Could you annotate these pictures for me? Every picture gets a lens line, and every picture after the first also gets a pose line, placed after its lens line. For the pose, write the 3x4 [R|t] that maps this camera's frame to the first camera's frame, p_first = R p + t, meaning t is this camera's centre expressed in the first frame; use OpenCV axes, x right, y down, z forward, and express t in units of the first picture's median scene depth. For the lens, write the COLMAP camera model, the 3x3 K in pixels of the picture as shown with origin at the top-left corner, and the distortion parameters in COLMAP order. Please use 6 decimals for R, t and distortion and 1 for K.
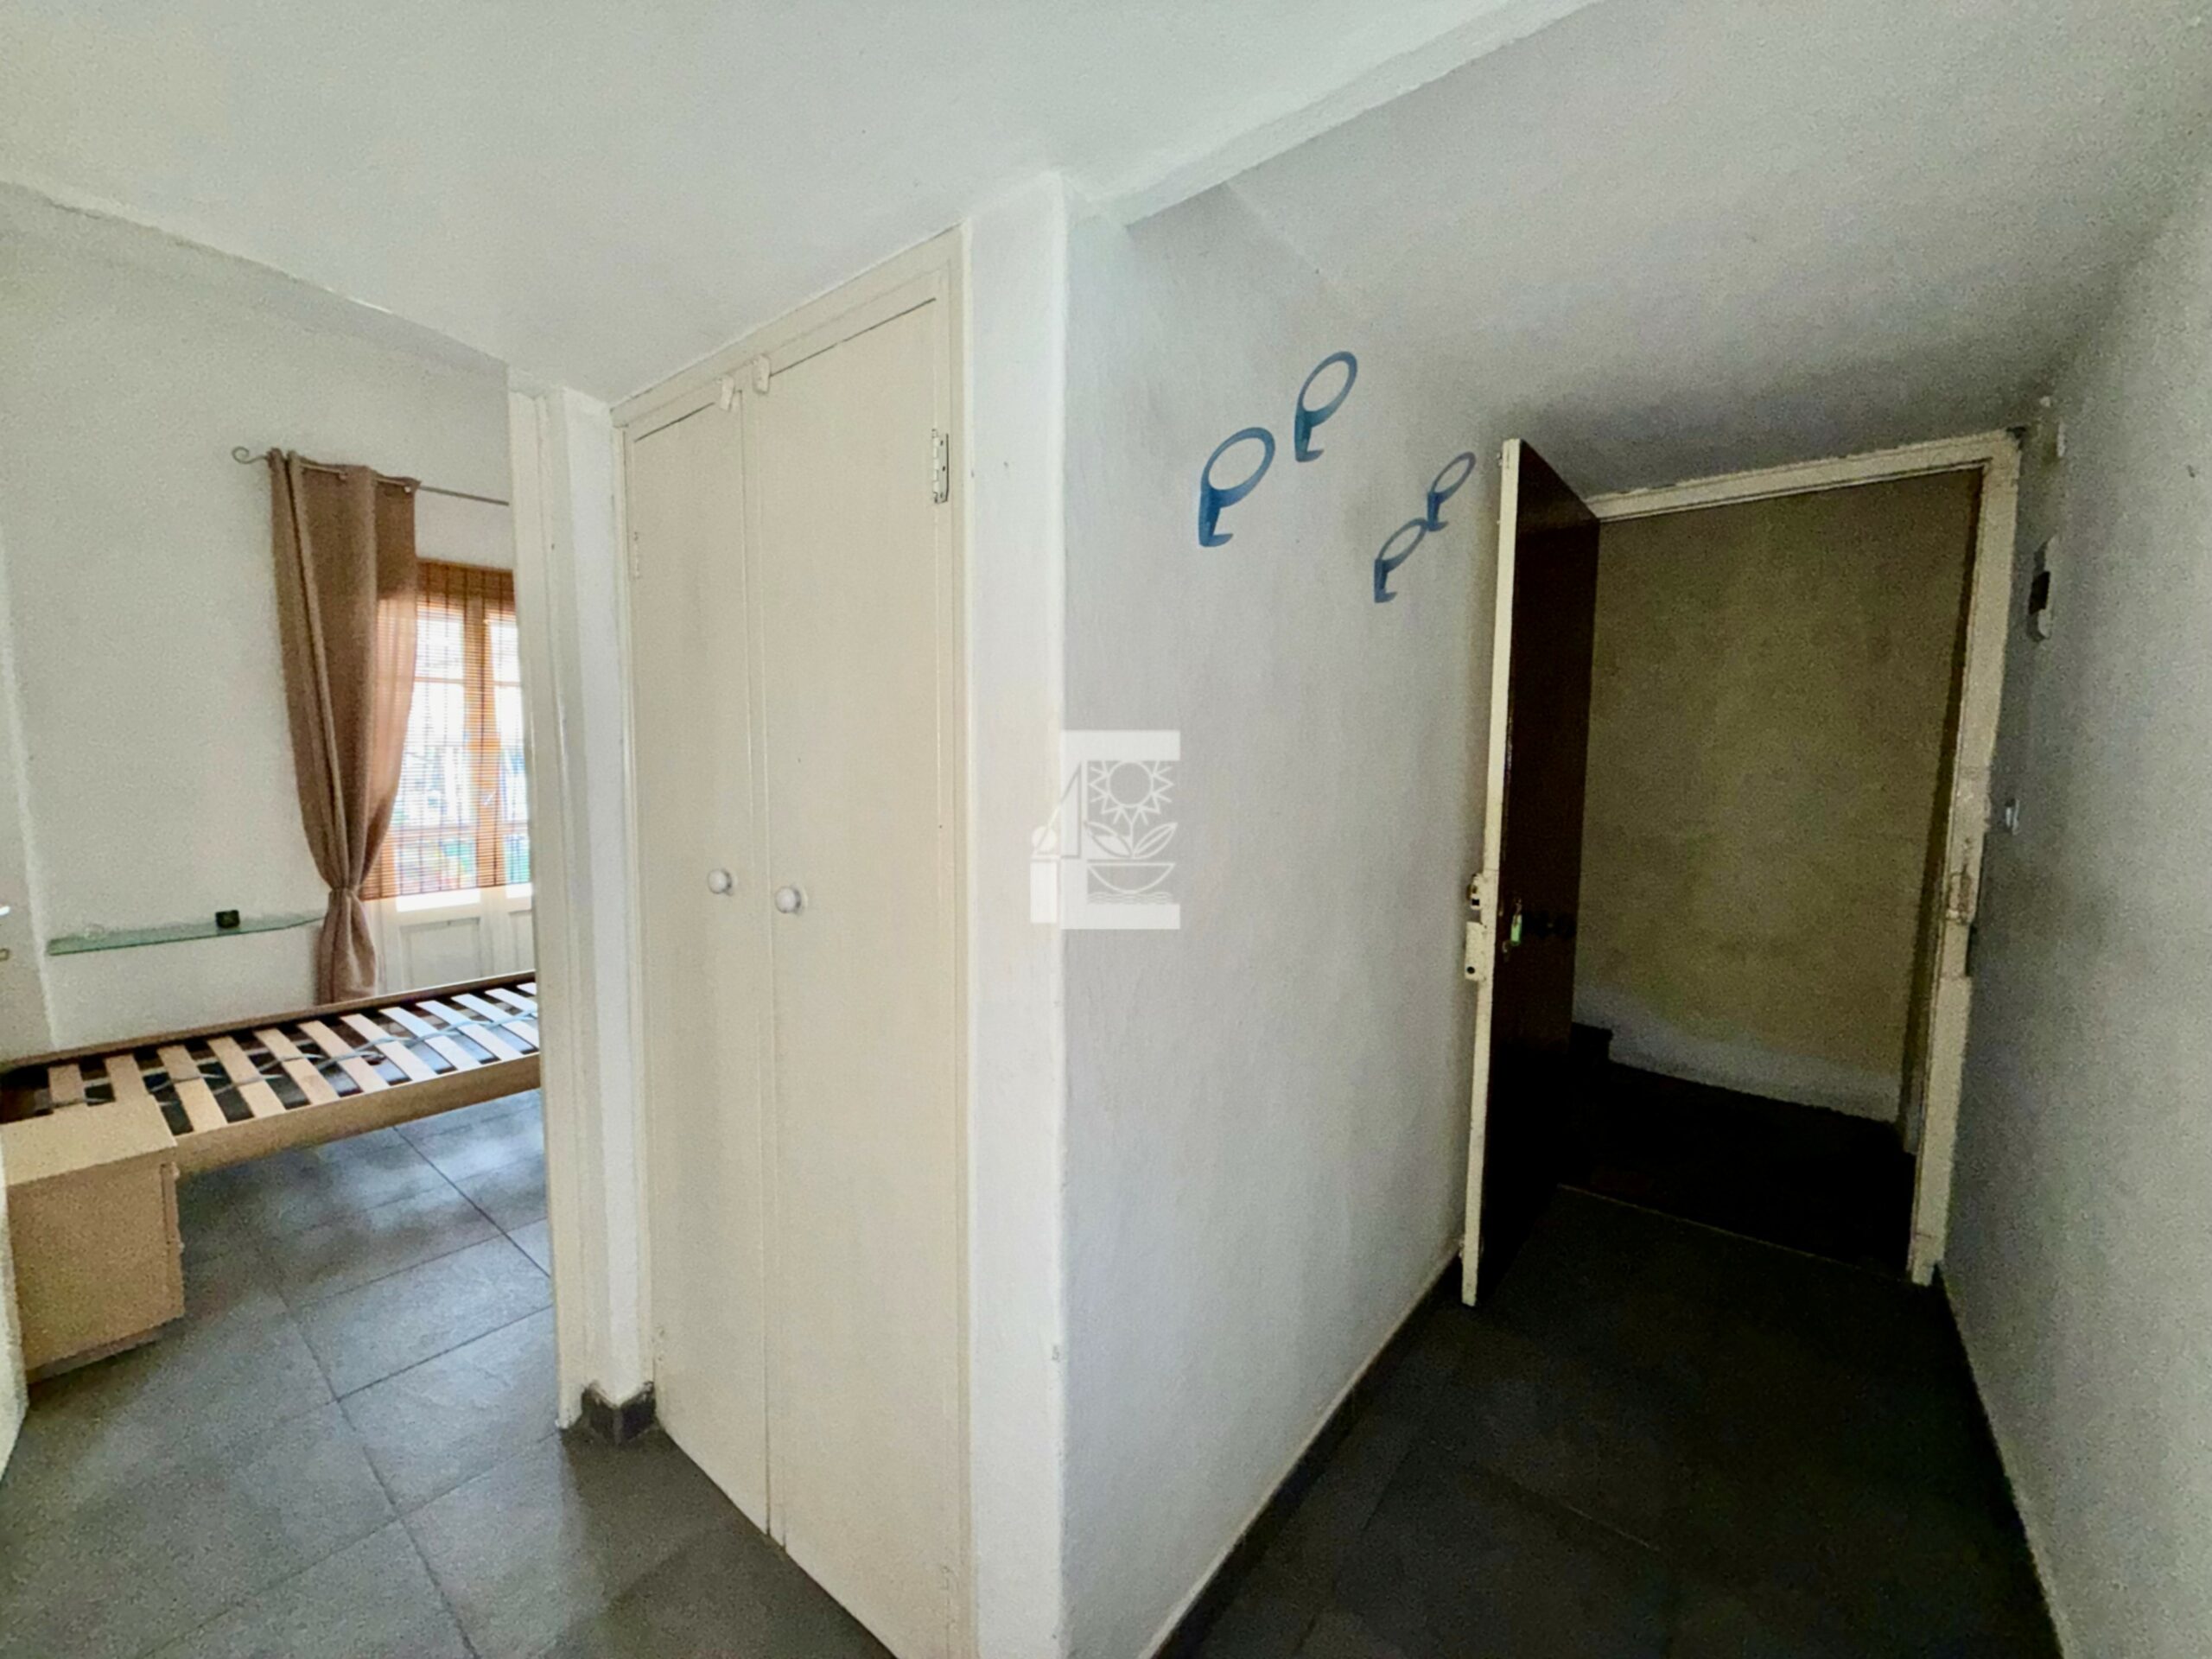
lens RADIAL K [[890.6, 0, 1094.4], [0, 890.6, 833.6], [0, 0, 1]] dist [0.001231, -0.000656]
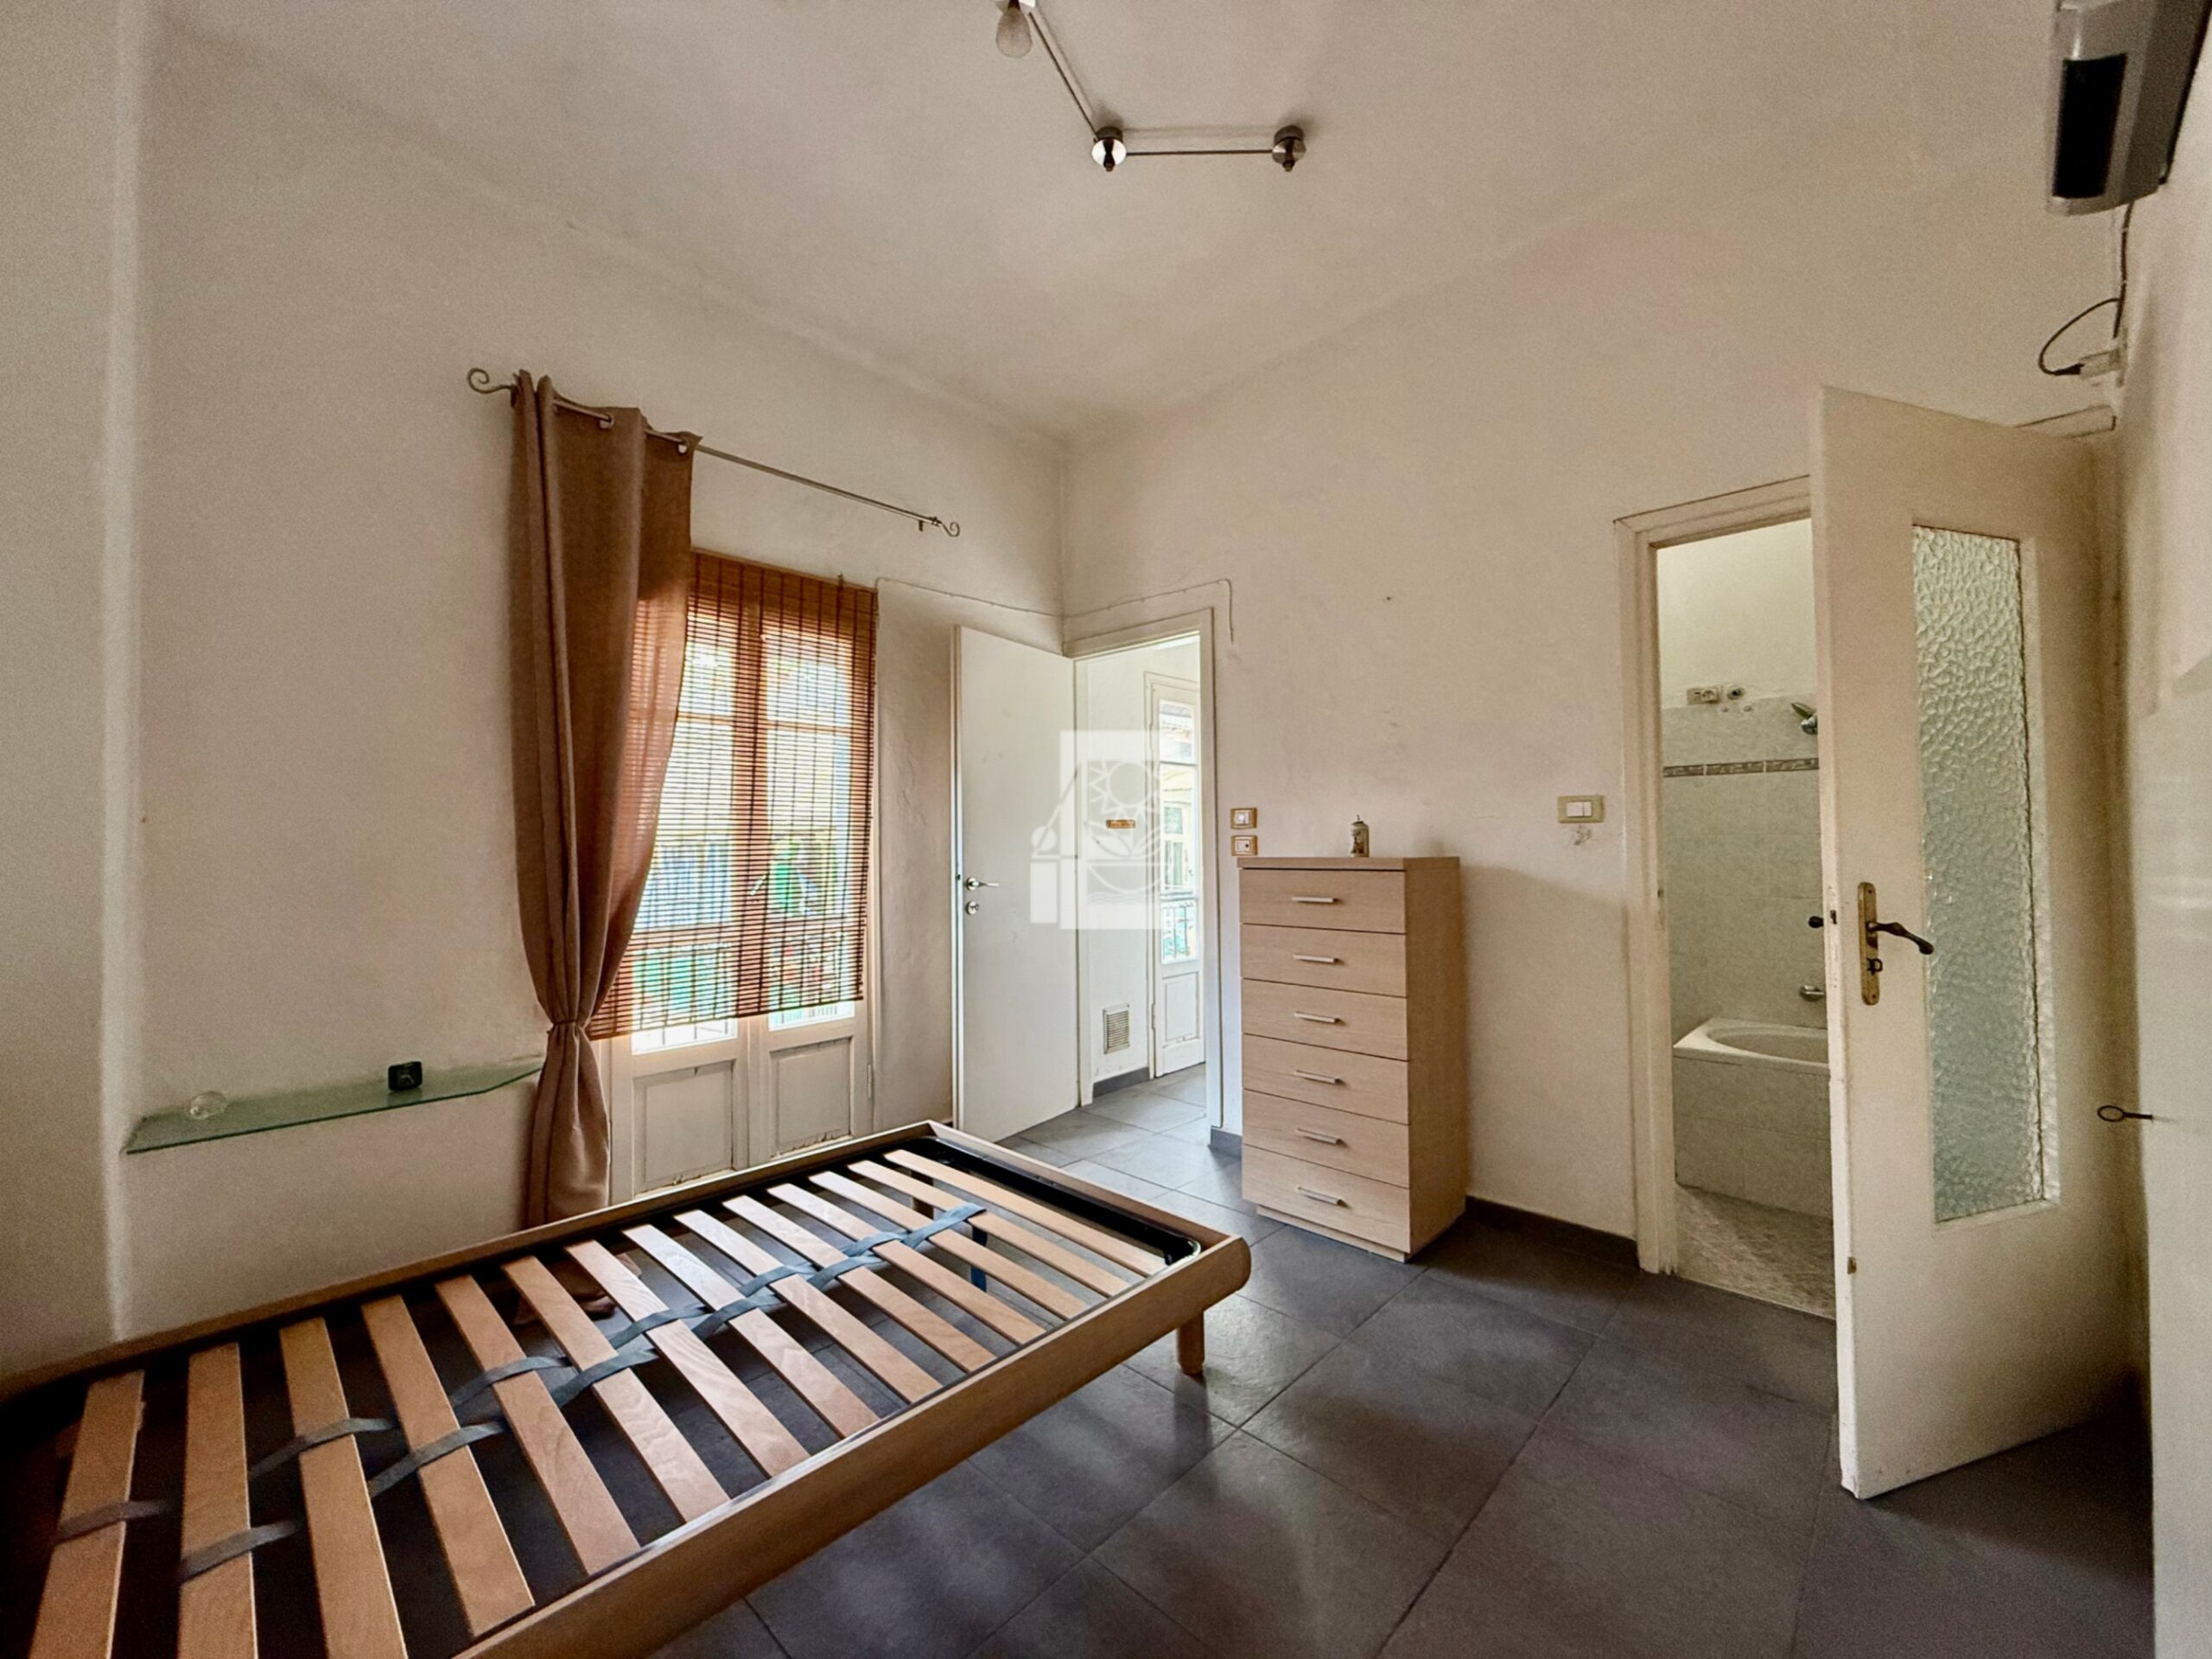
lens RADIAL K [[890.6, 0, 1094.9], [0, 890.6, 828.0], [0, 0, 1]] dist [0.001231, -0.000656]
pose [[0.995532, -0.017914, -0.092707, -0.405186], [0.007086, 0.993244, -0.115830, -0.002167], [0.094155, 0.114655, 0.988933, 0.383690]]
